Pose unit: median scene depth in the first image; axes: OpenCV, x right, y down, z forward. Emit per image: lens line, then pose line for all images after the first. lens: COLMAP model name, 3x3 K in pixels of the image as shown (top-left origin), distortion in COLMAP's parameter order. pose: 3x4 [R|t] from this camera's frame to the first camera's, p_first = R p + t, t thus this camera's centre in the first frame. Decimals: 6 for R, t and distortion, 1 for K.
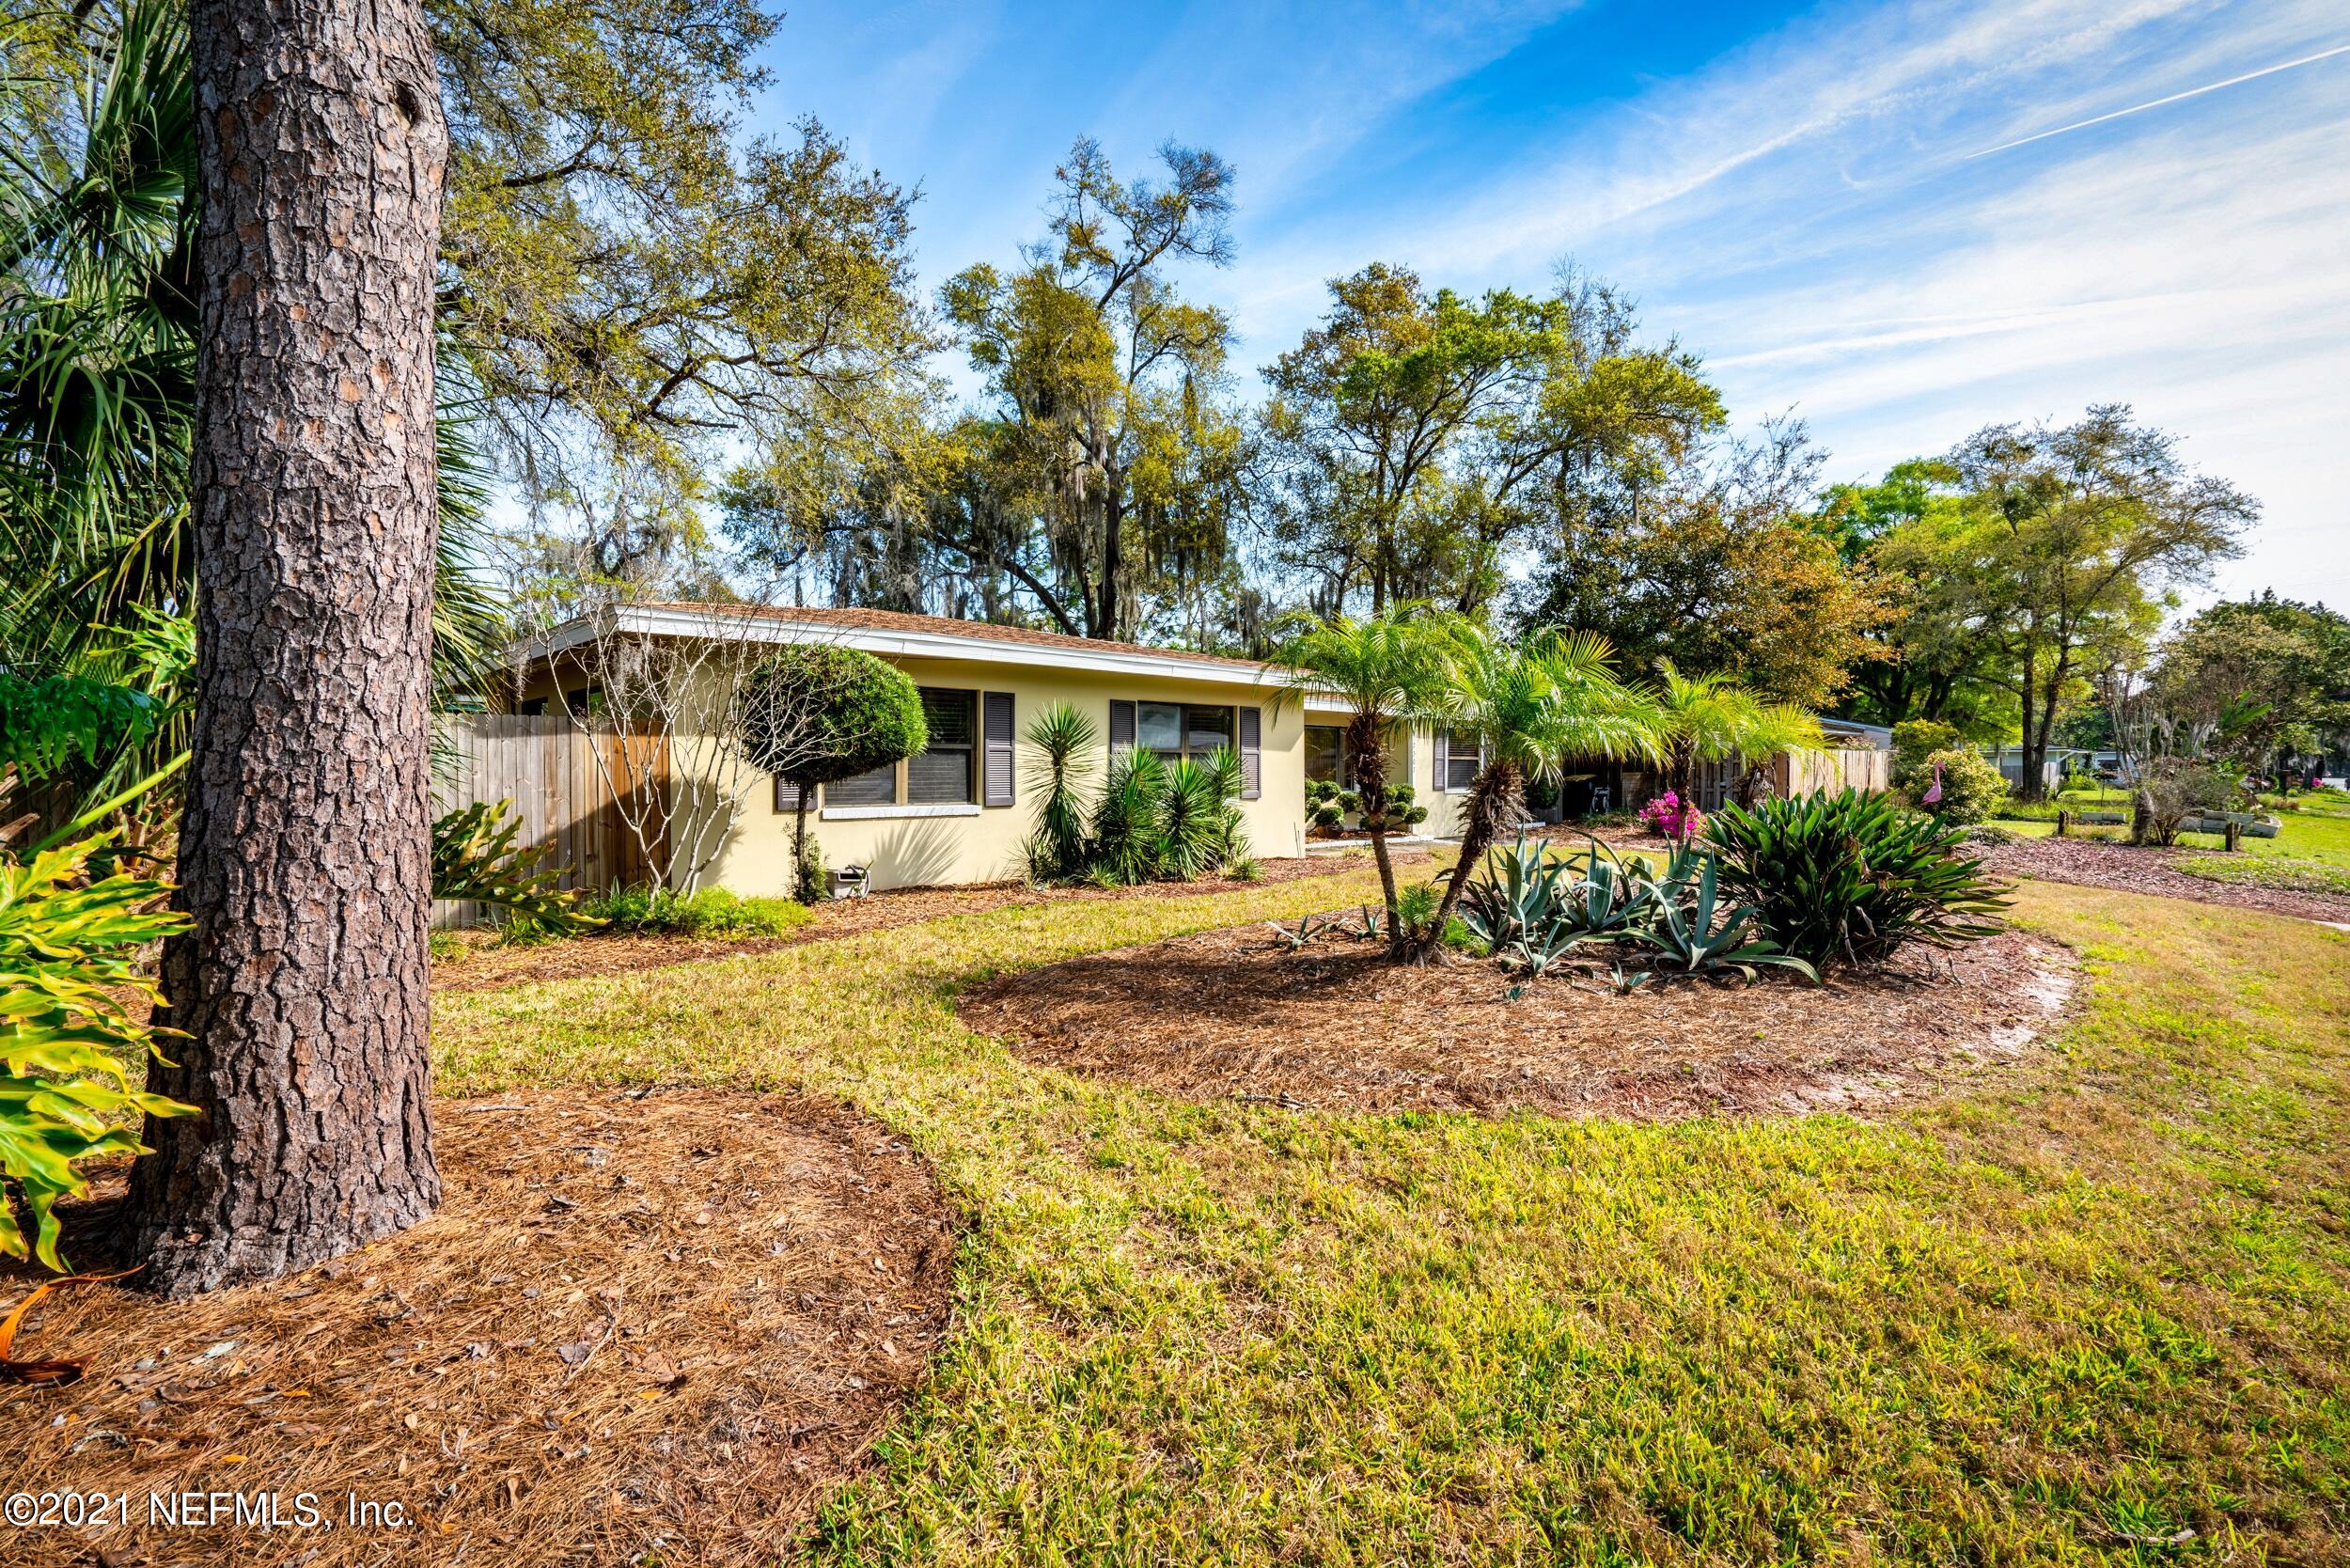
lens RADIAL K [[1041.2, 0, 1161.3], [0, 1041.2, 789.6], [0, 0, 1]] dist [-0.009913, 0.000647]
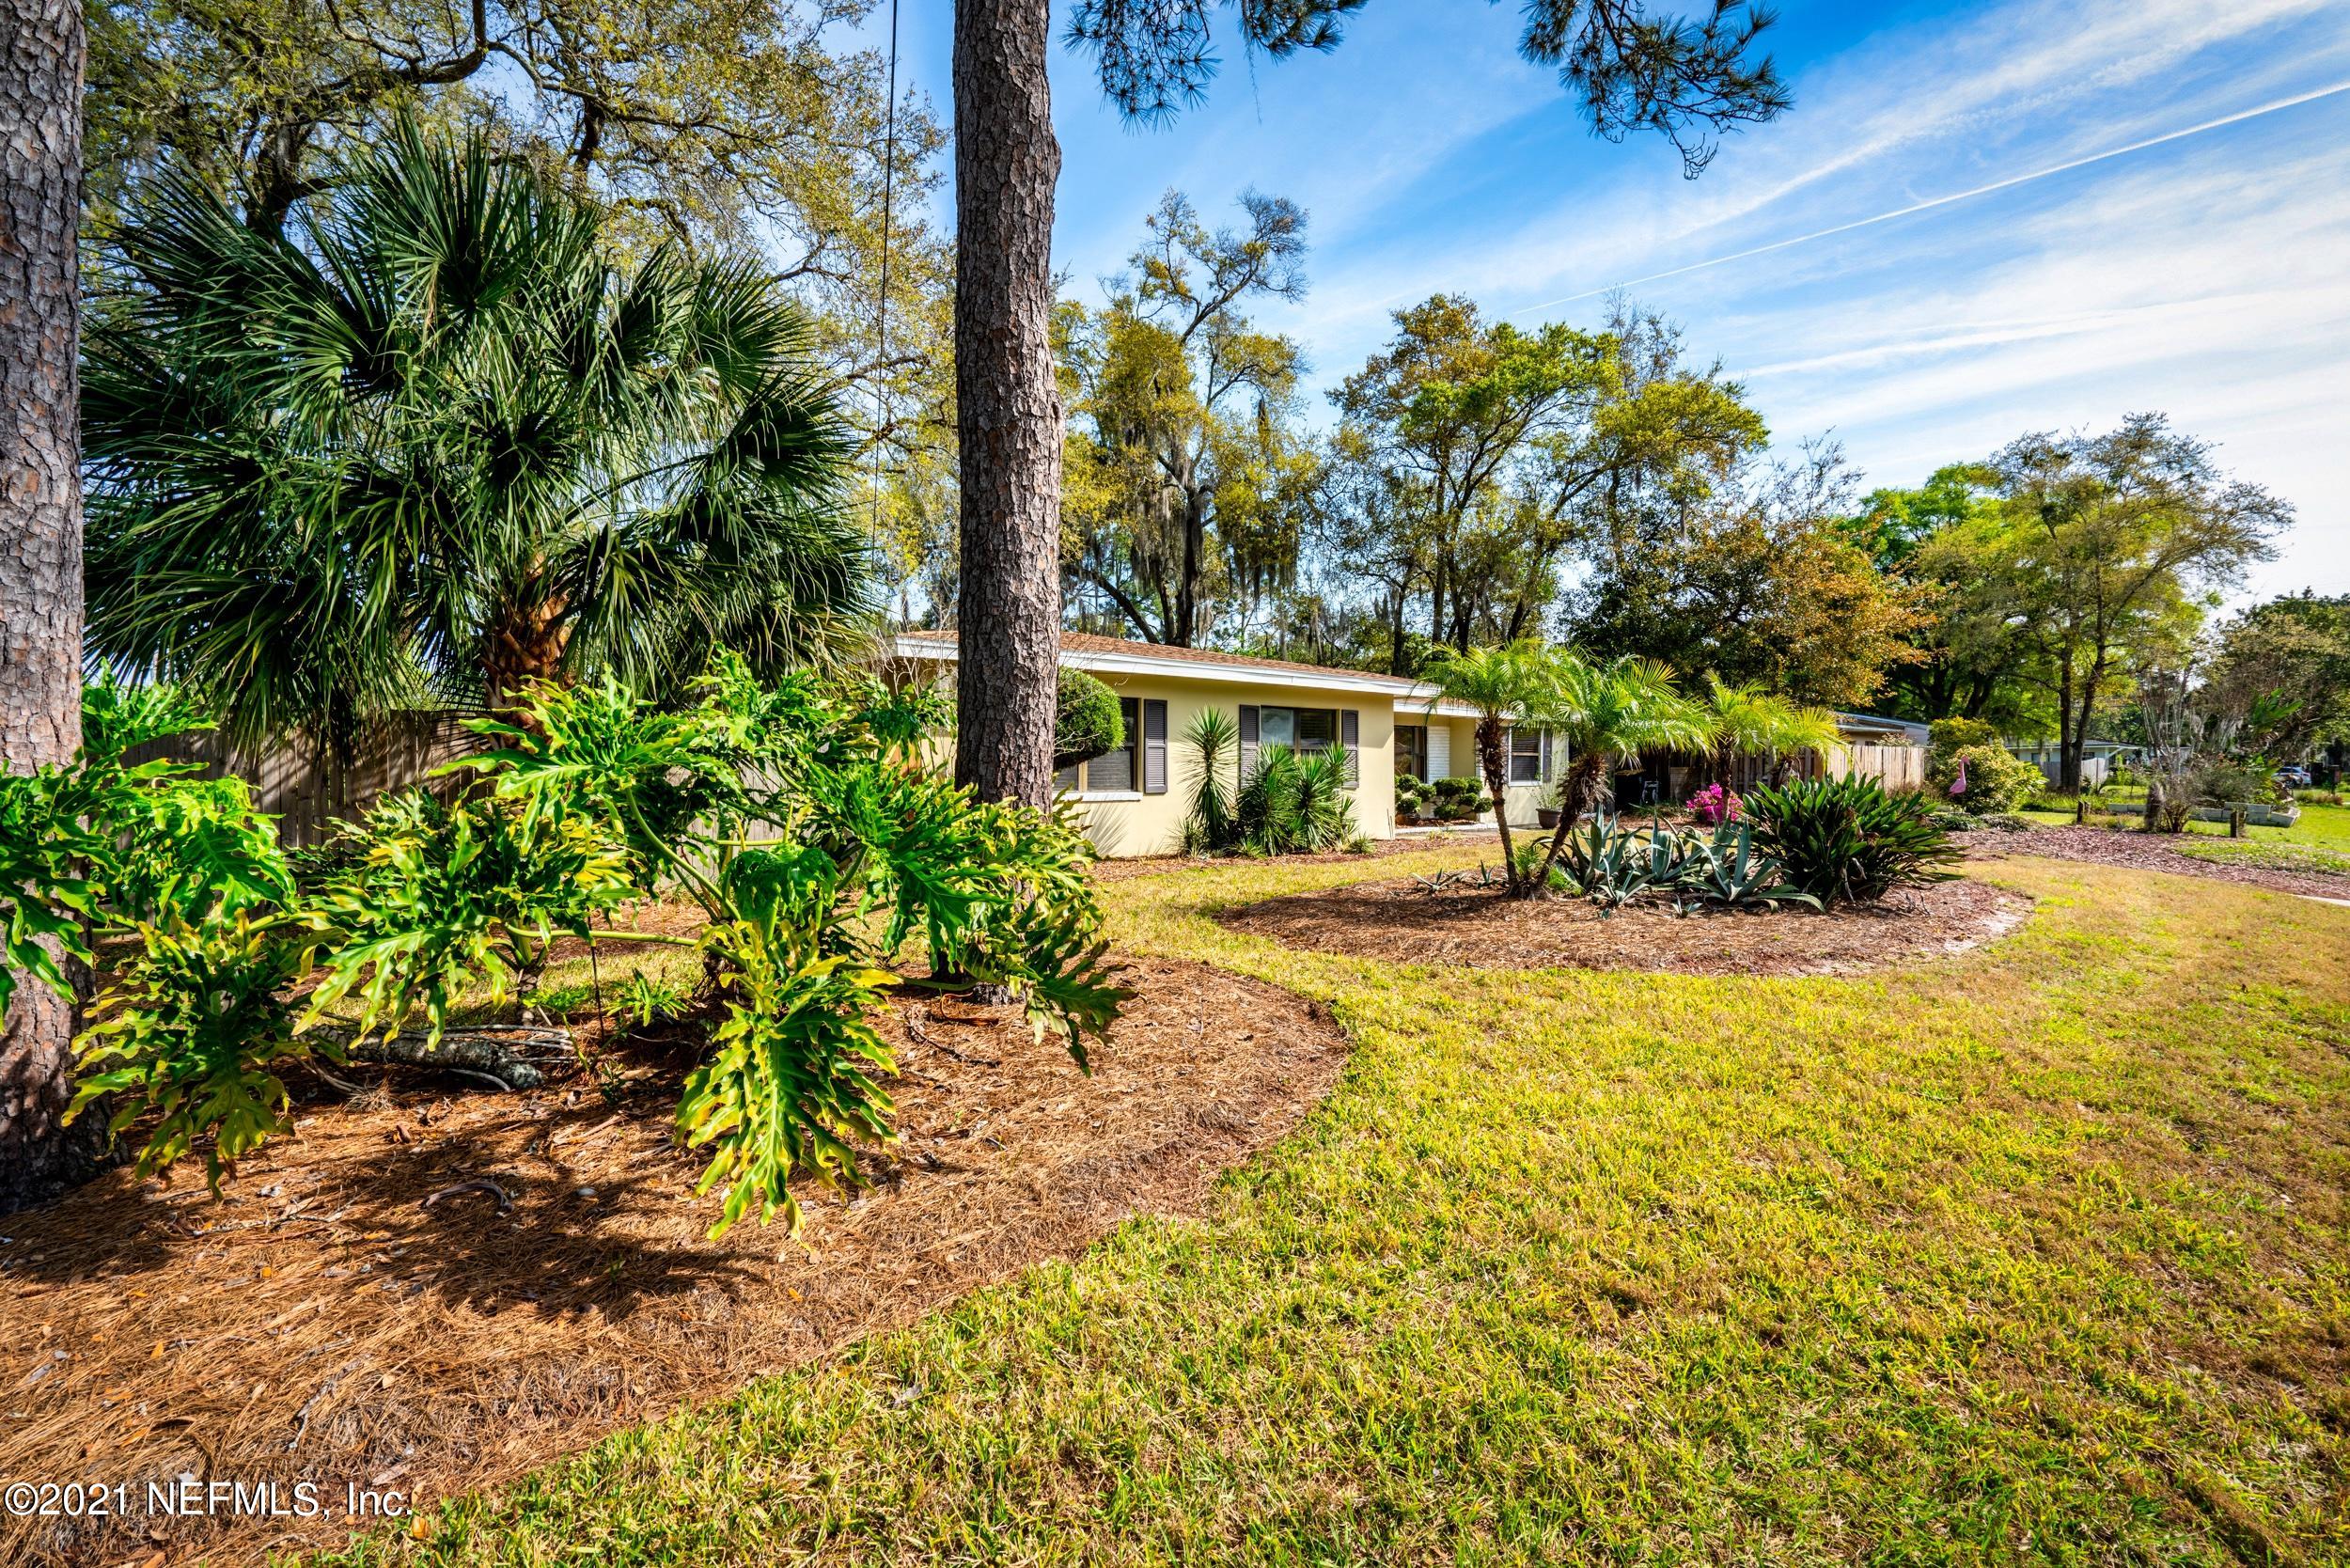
lens RADIAL K [[1041.2, 0, 1161.3], [0, 1041.2, 789.6], [0, 0, 1]] dist [-0.009913, 0.000647]
pose [[0.999400, -0.000945, -0.034633, -0.046915], [0.001003, 0.999998, 0.001661, 0.004256], [0.034631, -0.001695, 0.999399, -0.095706]]
